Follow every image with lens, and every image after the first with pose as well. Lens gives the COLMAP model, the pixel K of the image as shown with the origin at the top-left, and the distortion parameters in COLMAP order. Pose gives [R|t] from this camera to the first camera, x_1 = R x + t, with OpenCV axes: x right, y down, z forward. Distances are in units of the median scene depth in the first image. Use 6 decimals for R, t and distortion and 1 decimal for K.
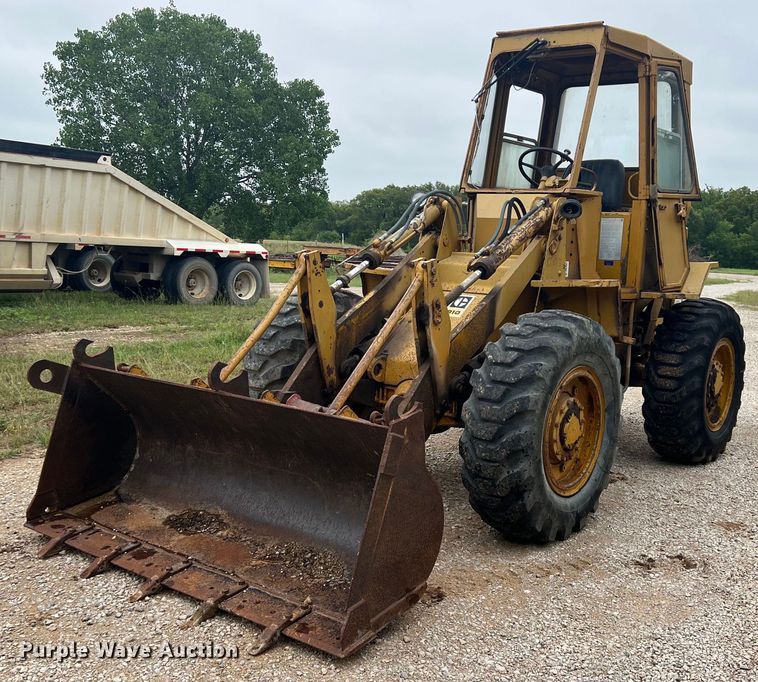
lens RADIAL K [[888.8, 0, 415.9], [0, 888.8, 360.6], [0, 0, 1]] dist [0.165610, -0.457707]
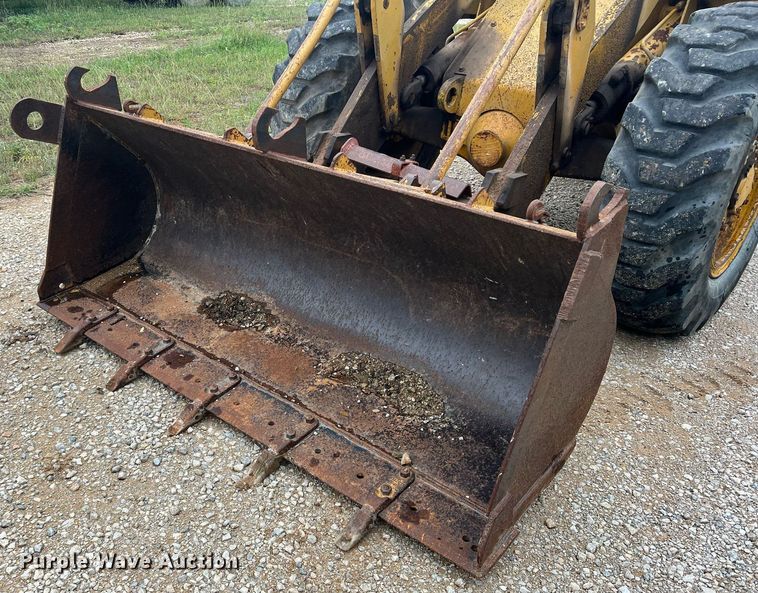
lens RADIAL K [[709.9, 0, 278.2], [0, 709.9, 350.8], [0, 0, 1]] dist [0.087994, -0.108643]
pose [[0.991345, 0.031002, -0.127571, -0.102837], [0.019688, 0.925621, 0.377940, -0.023640], [0.129799, -0.377181, 0.916999, 0.331741]]
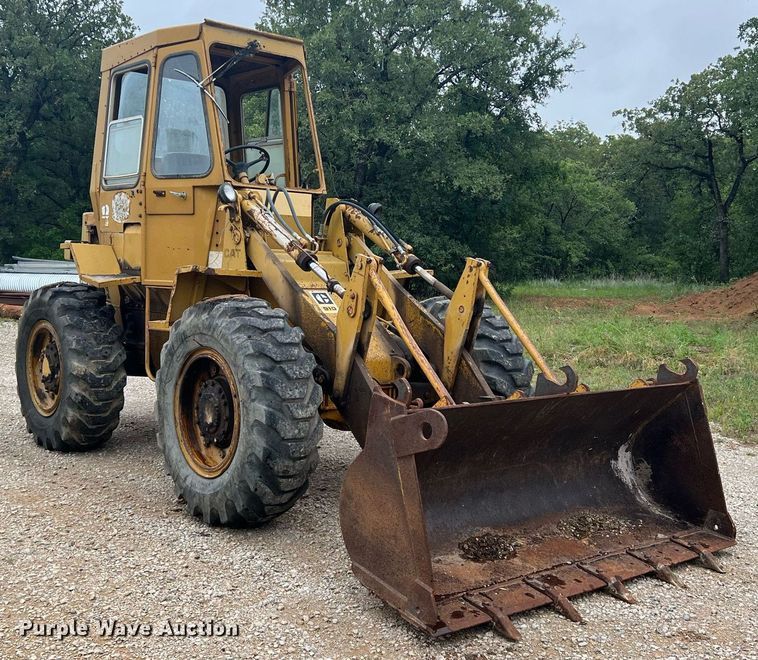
lens RADIAL K [[919.6, 0, 356.3], [0, 919.6, 319.9], [0, 0, 1]] dist [0.230725, -0.780695]
pose [[0.258314, -0.103559, 0.960494, -0.981350], [0.115367, 0.990430, 0.075760, -0.120336], [-0.959148, 0.091239, 0.267789, 0.699603]]
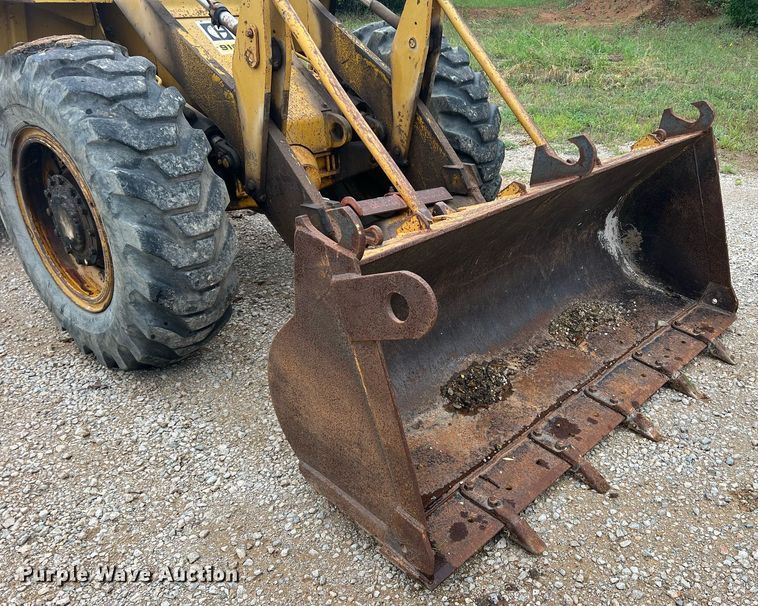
lens RADIAL K [[702.7, 0, 461.5], [0, 702.7, 352.9], [0, 0, 1]] dist [0.053696, -0.063568]
pose [[0.043943, -0.511245, 0.858311, -0.596271], [0.134811, 0.854317, 0.501965, -0.109392], [-0.989897, 0.093652, 0.106462, 0.781523]]
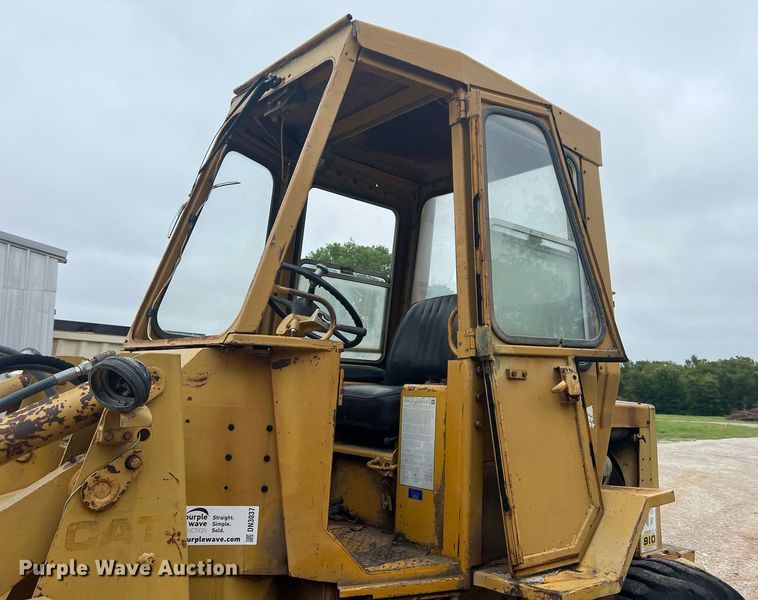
lens RADIAL K [[629.8, 0, 423.3], [0, 629.8, 289.9], [0, 0, 1]] dist [0.078103, -0.091096]
pose [[0.982627, -0.037191, -0.181825, 0.327537], [-0.018509, 0.955192, -0.295408, -0.130168], [0.184664, 0.293642, 0.937909, 0.762417]]
